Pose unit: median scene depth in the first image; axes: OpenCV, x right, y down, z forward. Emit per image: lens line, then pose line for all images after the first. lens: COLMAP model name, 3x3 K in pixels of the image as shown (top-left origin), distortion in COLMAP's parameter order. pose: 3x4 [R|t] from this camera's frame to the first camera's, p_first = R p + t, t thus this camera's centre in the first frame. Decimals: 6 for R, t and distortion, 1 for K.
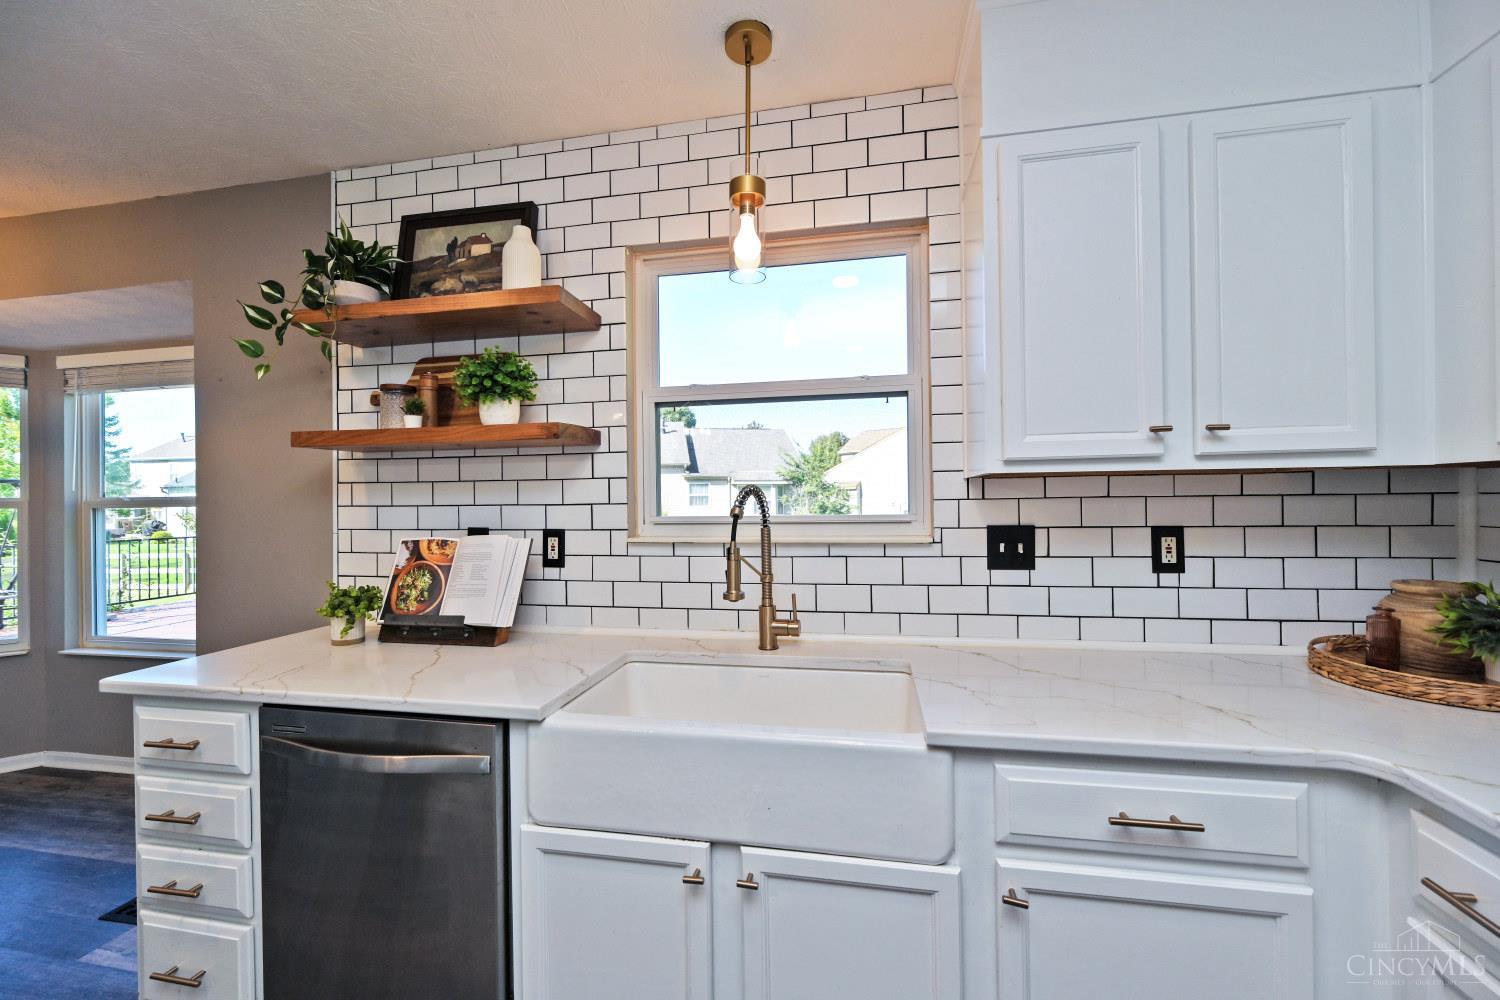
lens RADIAL K [[596.3, 0, 756.9], [0, 596.3, 502.9], [0, 0, 1]] dist [0.000288, -0.000167]
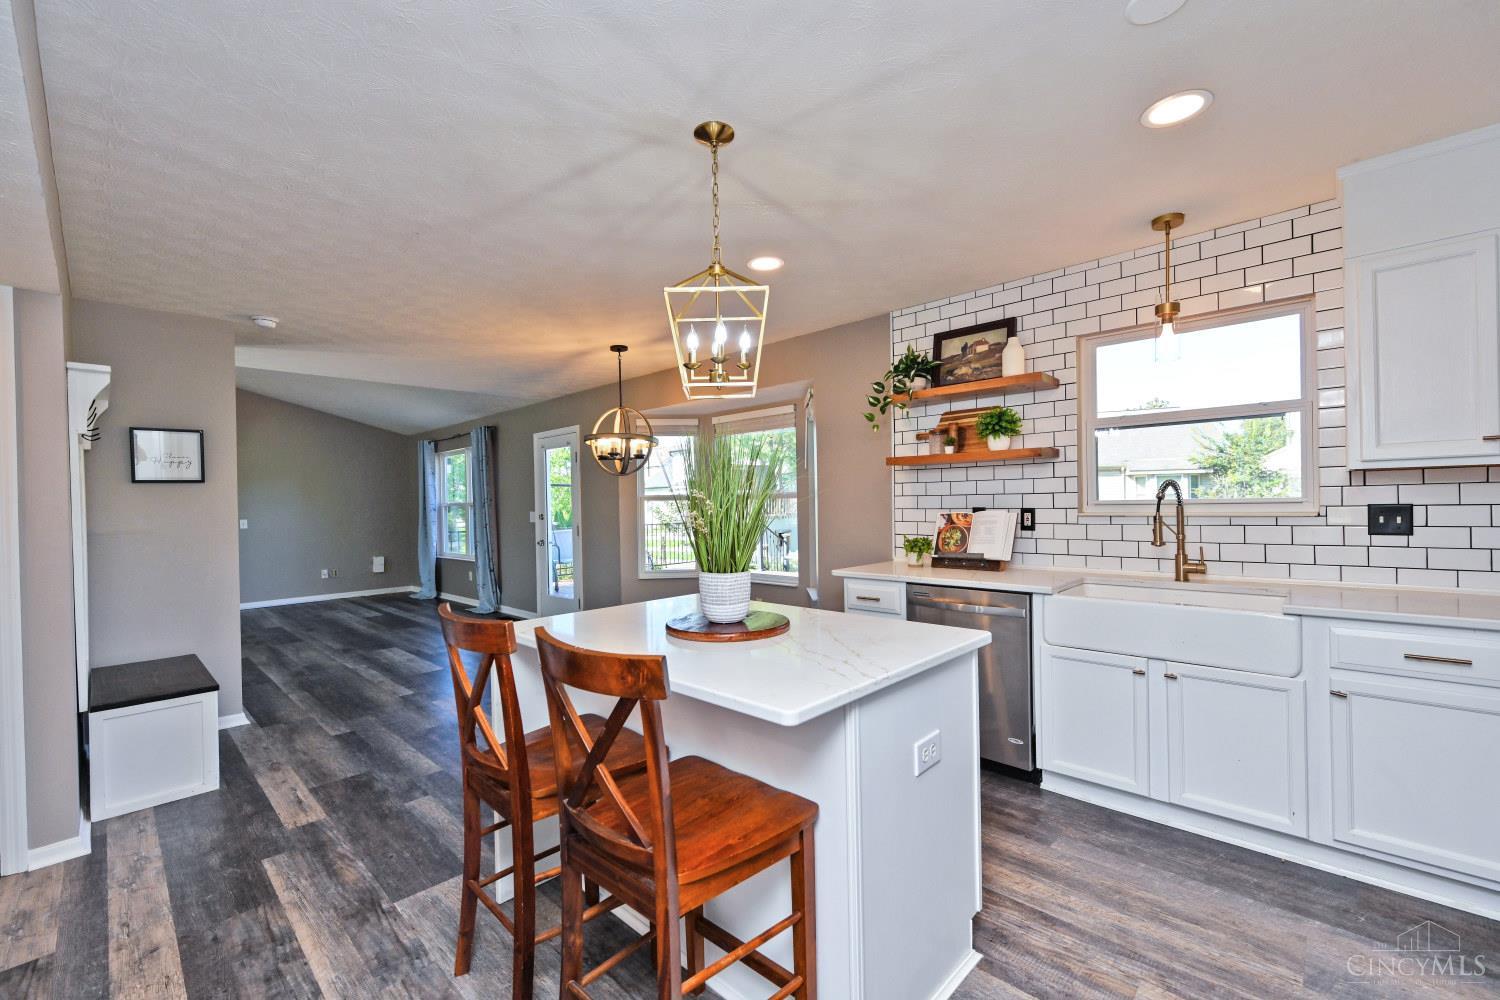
lens RADIAL K [[623.3, 0, 751.7], [0, 623.3, 504.5], [0, 0, 1]] dist [-0.000329, -0.000026]
pose [[0.836707, -0.001112, -0.547649, -0.028584], [0.006476, 0.999948, 0.007864, 0.015596], [0.547612, -0.010127, 0.836671, -0.954798]]
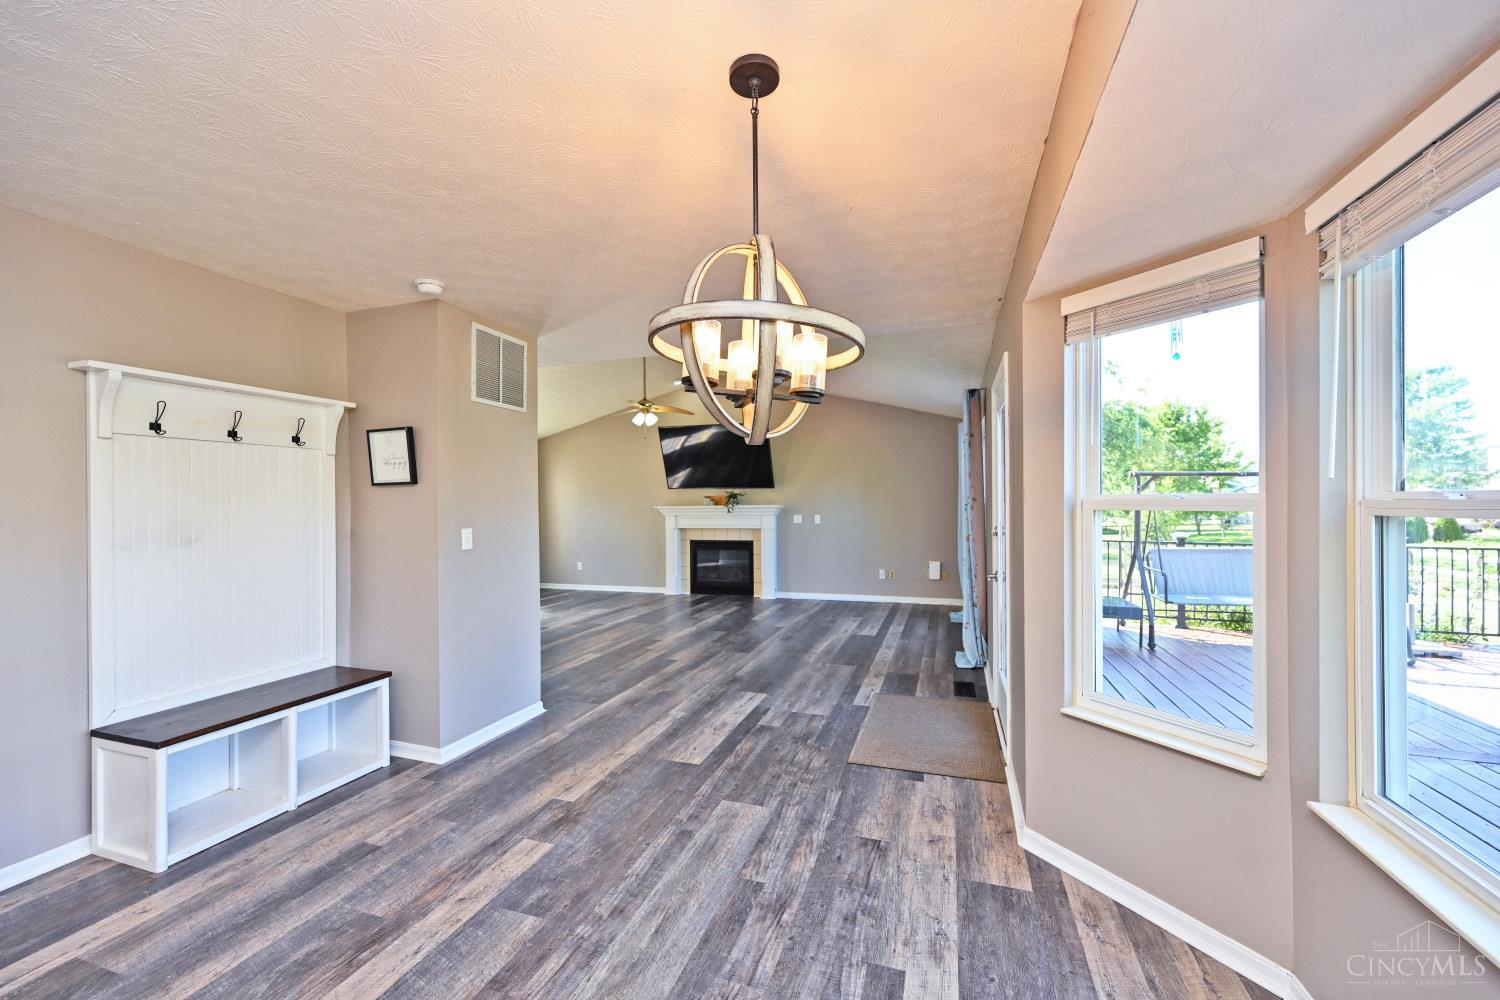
lens RADIAL K [[583.8, 0, 750.0], [0, 583.8, 500.0], [0, 0, 1]] dist [0.000239, -0.000019]
pose [[-0.140821, 0.006694, -0.990012, -1.093690], [0.002168, 0.999977, 0.006453, -0.014396], [0.990033, -0.001237, -0.140832, 1.064158]]
